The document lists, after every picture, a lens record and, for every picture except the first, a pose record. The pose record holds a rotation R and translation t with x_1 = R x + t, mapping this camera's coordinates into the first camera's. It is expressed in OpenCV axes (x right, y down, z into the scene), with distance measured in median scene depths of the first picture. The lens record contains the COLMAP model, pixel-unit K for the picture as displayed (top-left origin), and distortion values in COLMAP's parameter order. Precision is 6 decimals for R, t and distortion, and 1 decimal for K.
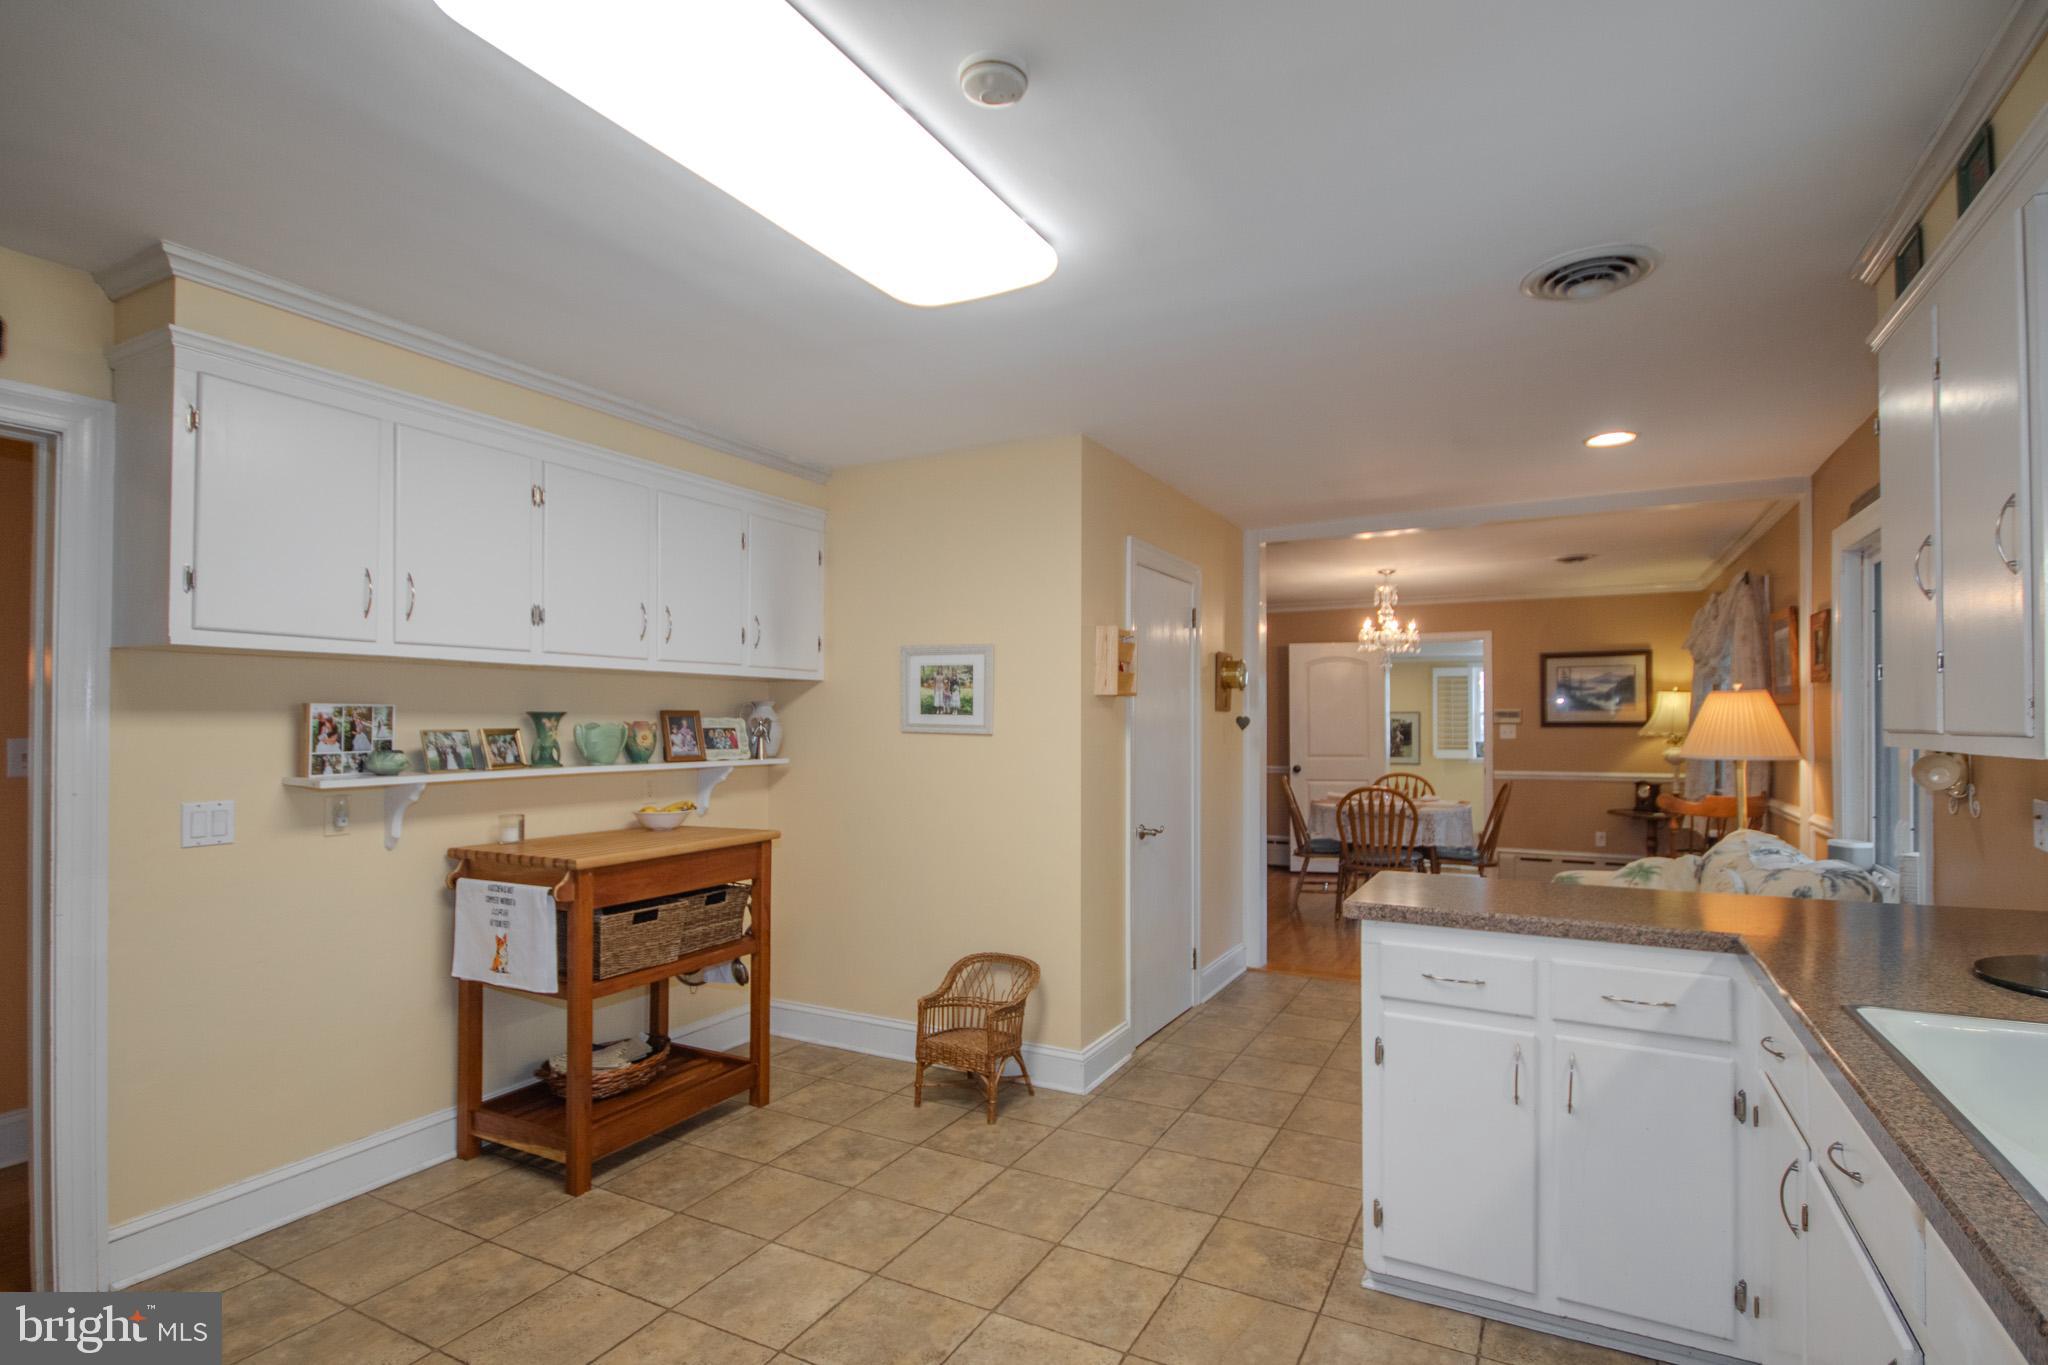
lens RADIAL K [[969.1, 0, 1028.6], [0, 969.1, 696.6], [0, 0, 1]] dist [-0.002835, -0.001425]
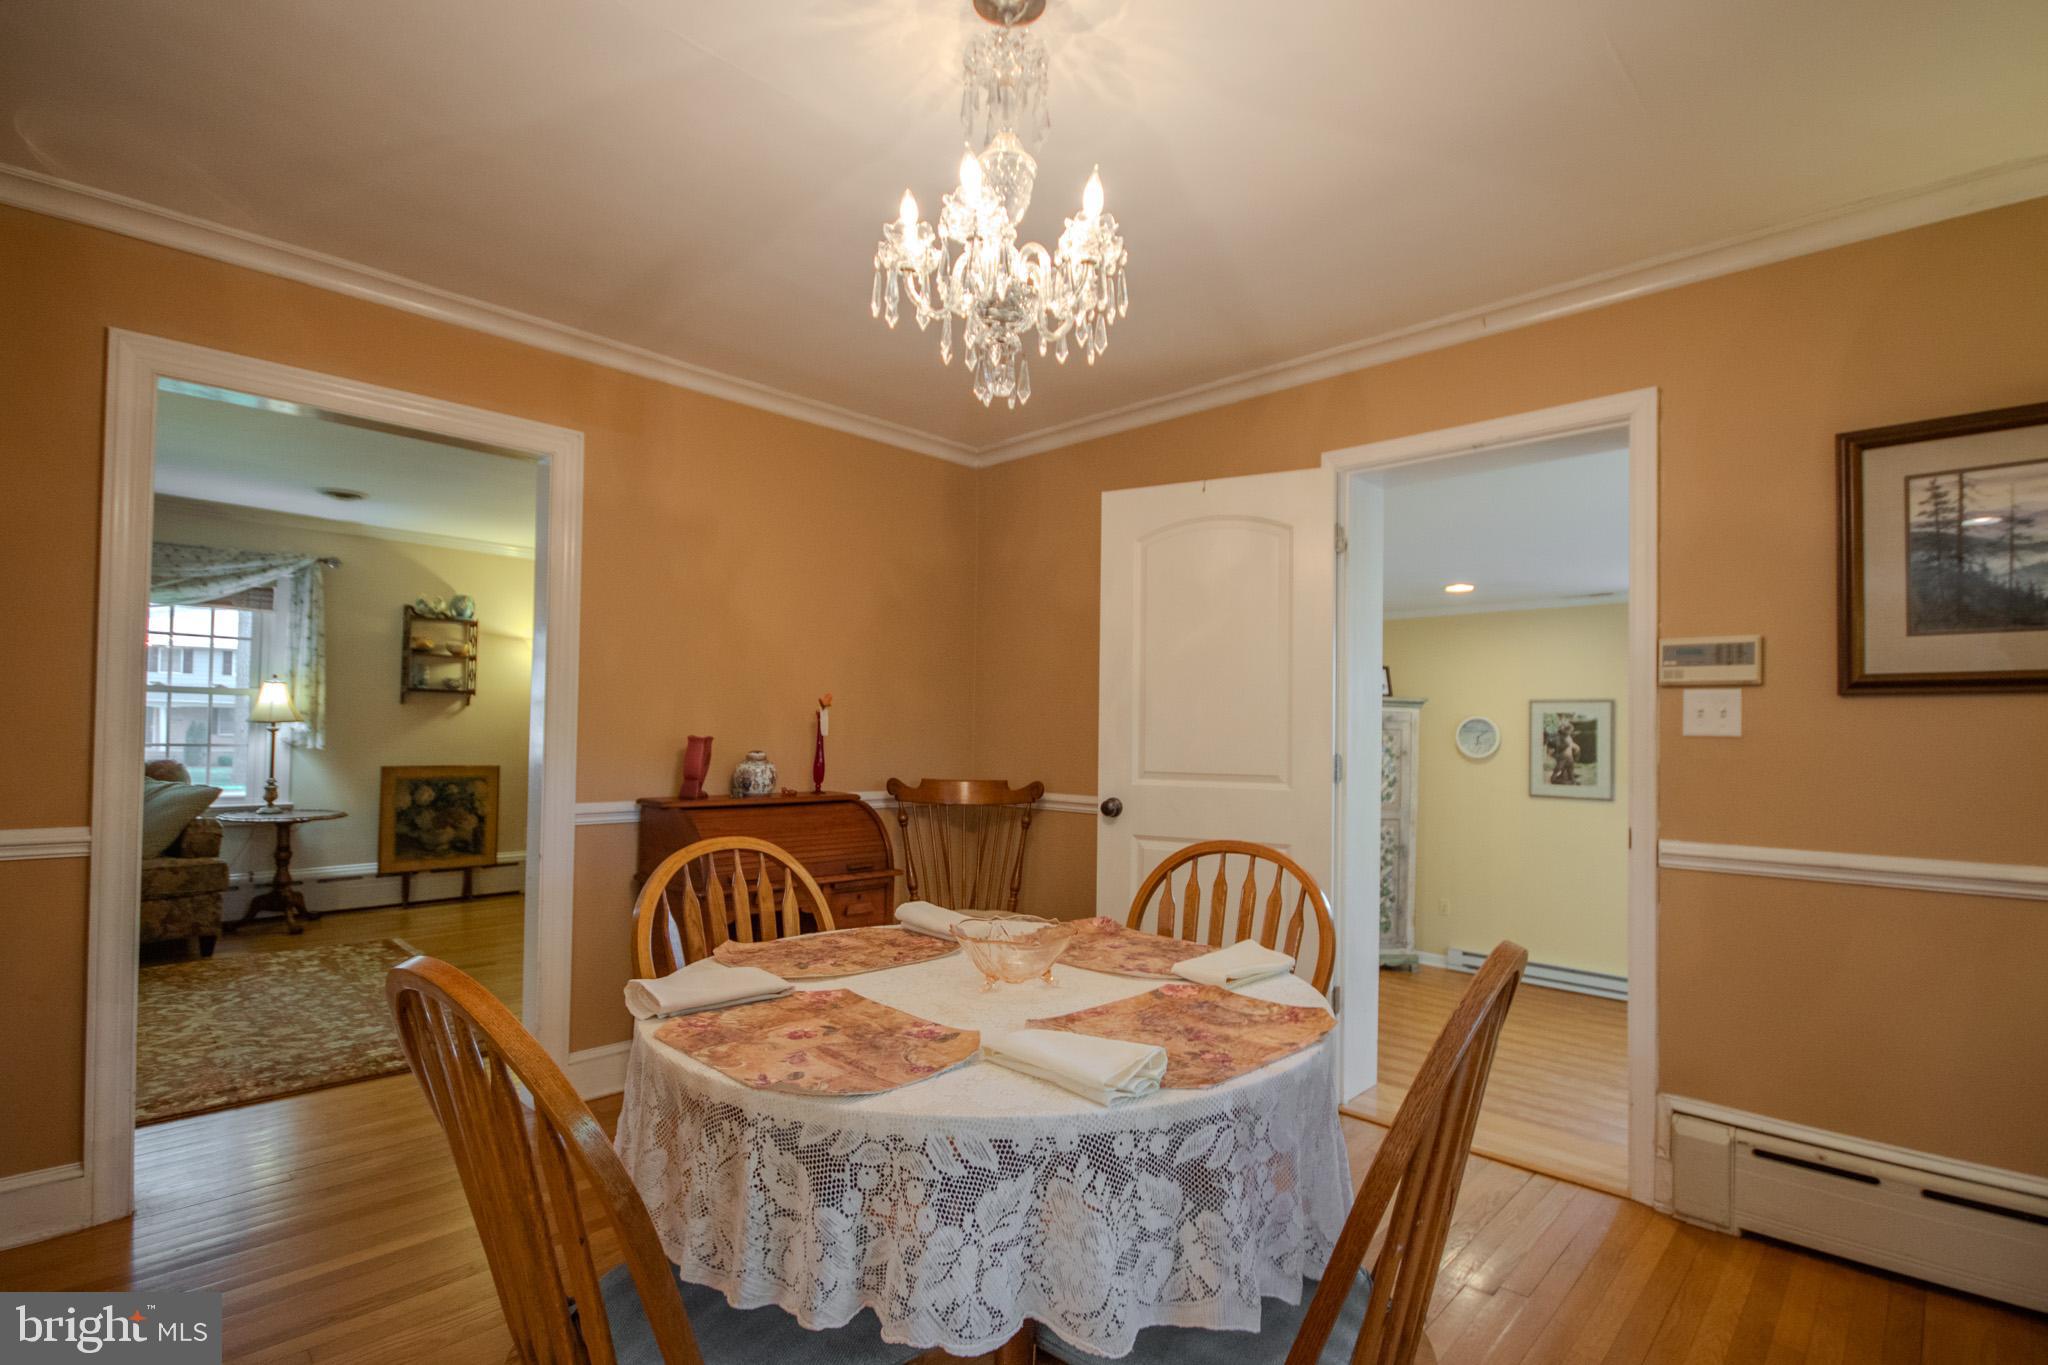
lens RADIAL K [[969.1, 0, 1021.5], [0, 969.1, 700.7], [0, 0, 1]] dist [-0.002835, -0.001425]
pose [[0.963874, 0.007751, -0.266246, 0.368153], [-0.010205, 0.999917, -0.007838, 0.037280], [0.266164, 0.010272, 0.963873, 0.653351]]
